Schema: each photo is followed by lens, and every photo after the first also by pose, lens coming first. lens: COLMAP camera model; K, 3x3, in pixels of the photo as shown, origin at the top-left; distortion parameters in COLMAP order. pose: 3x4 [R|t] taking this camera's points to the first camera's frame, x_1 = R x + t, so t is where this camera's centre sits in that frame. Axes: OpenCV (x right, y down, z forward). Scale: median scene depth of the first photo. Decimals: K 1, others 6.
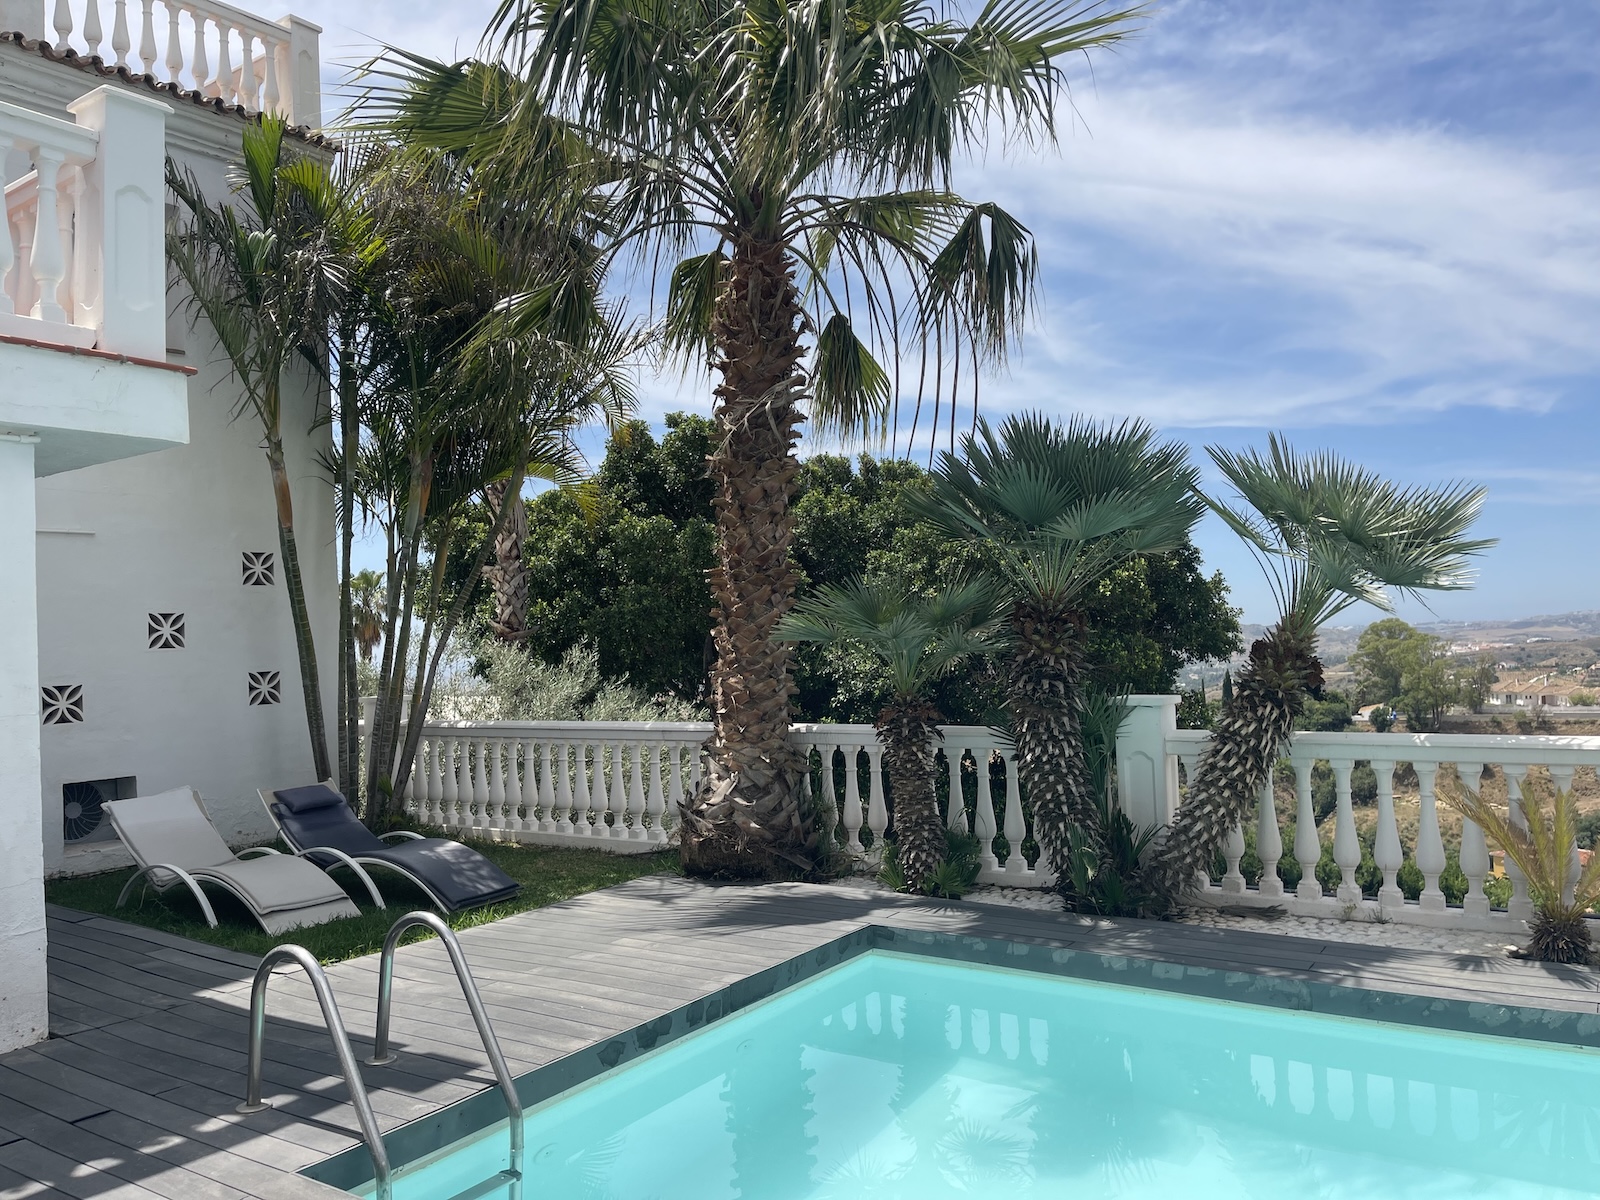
lens RADIAL K [[1206.4, 0, 805.8], [0, 1206.4, 607.2], [0, 0, 1]] dist [0.054675, -0.060135]
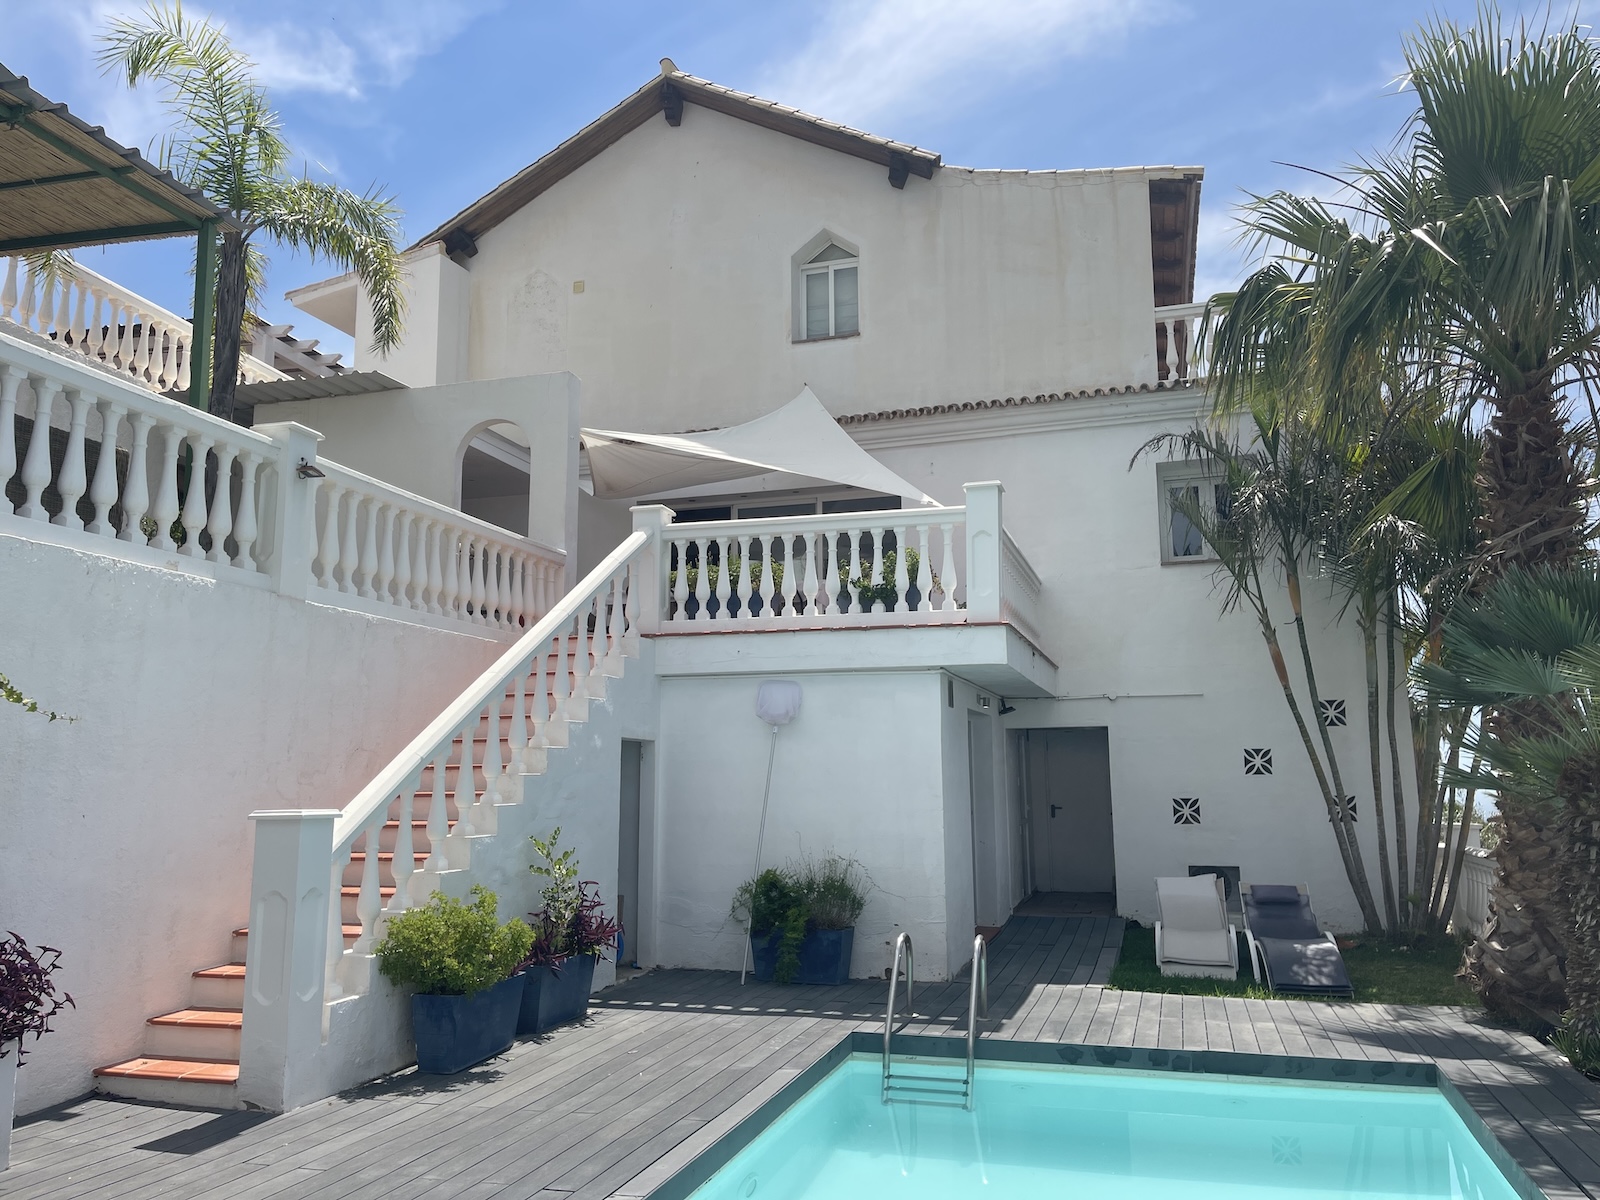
lens RADIAL K [[1206.4, 0, 812.2], [0, 1206.4, 596.7], [0, 0, 1]] dist [0.054675, -0.060135]
pose [[0.311016, -0.109071, -0.944125, 0.790129], [0.017329, 0.993879, -0.109110, -0.031107], [0.950247, 0.017575, 0.311002, 0.121127]]
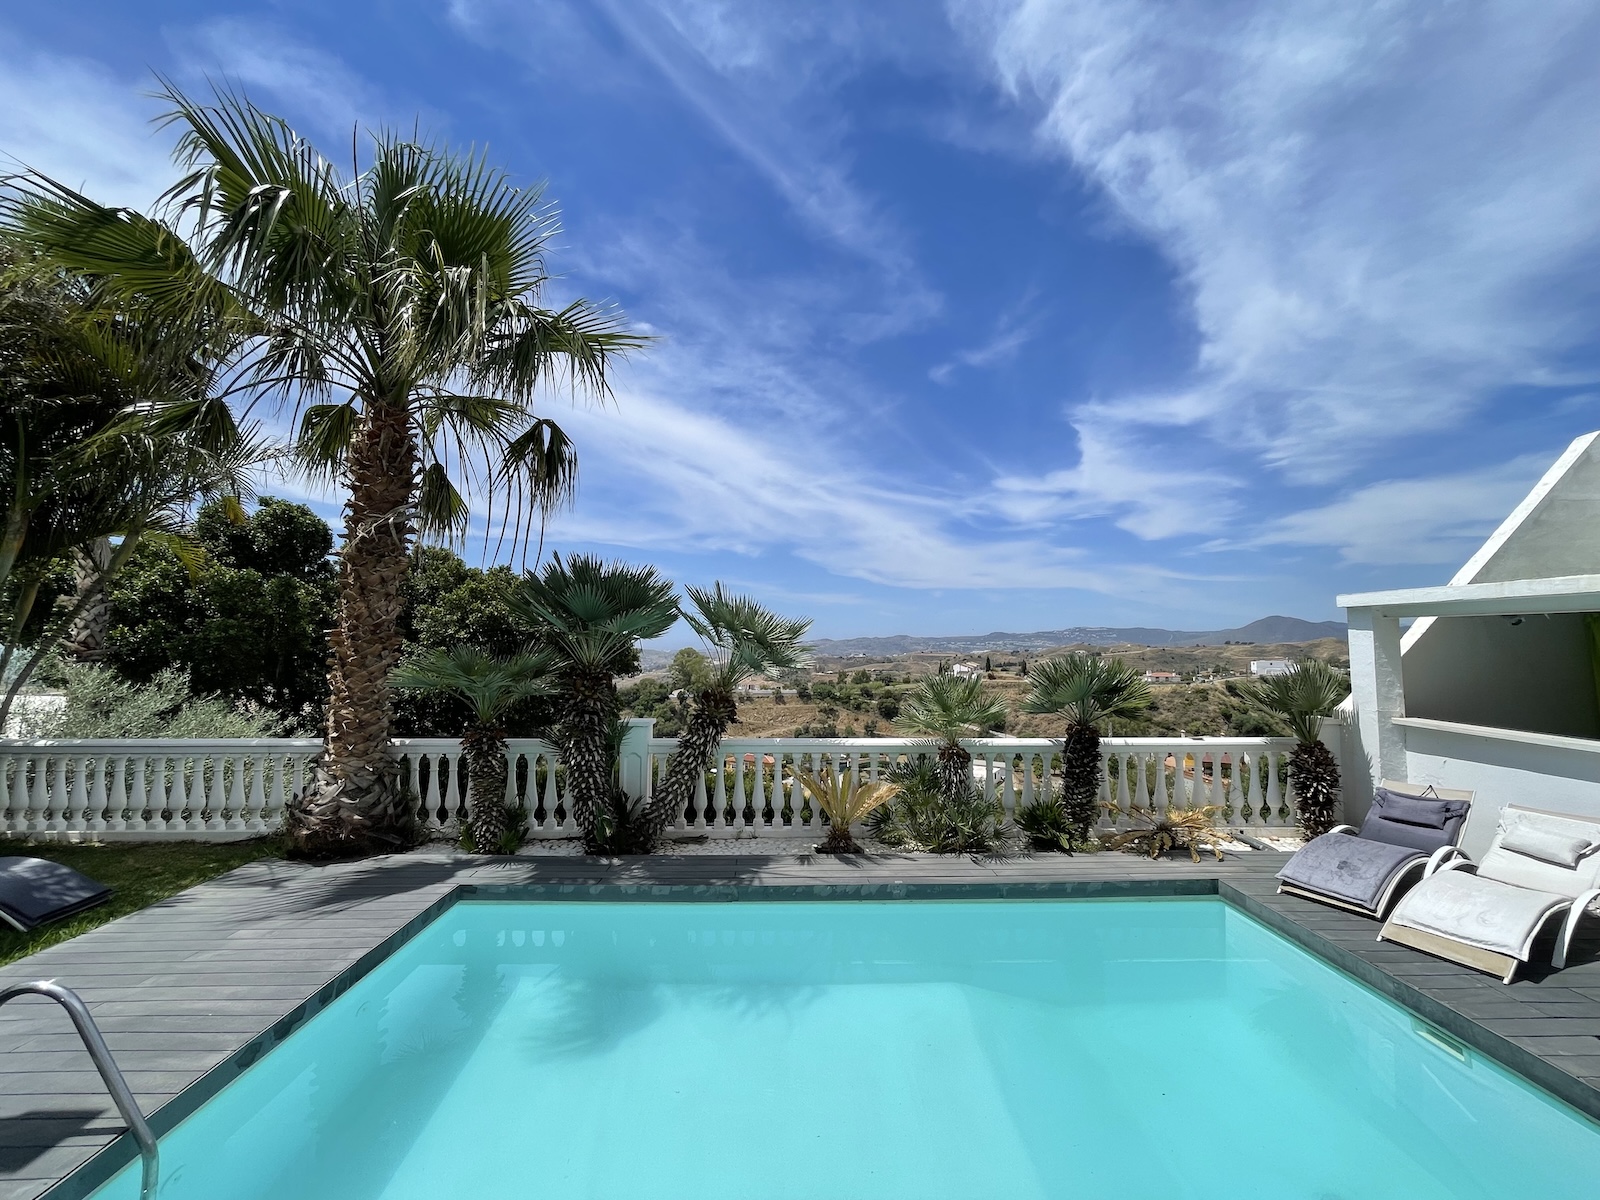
lens RADIAL K [[643.5, 0, 795.8], [0, 643.5, 606.0], [0, 0, 1]] dist [-0.002490, 0.000029]
pose [[0.816402, 0.072117, 0.572963, -0.071602], [-0.044500, 0.997078, -0.062091, -0.039891], [-0.575766, 0.025194, 0.817226, 0.095156]]
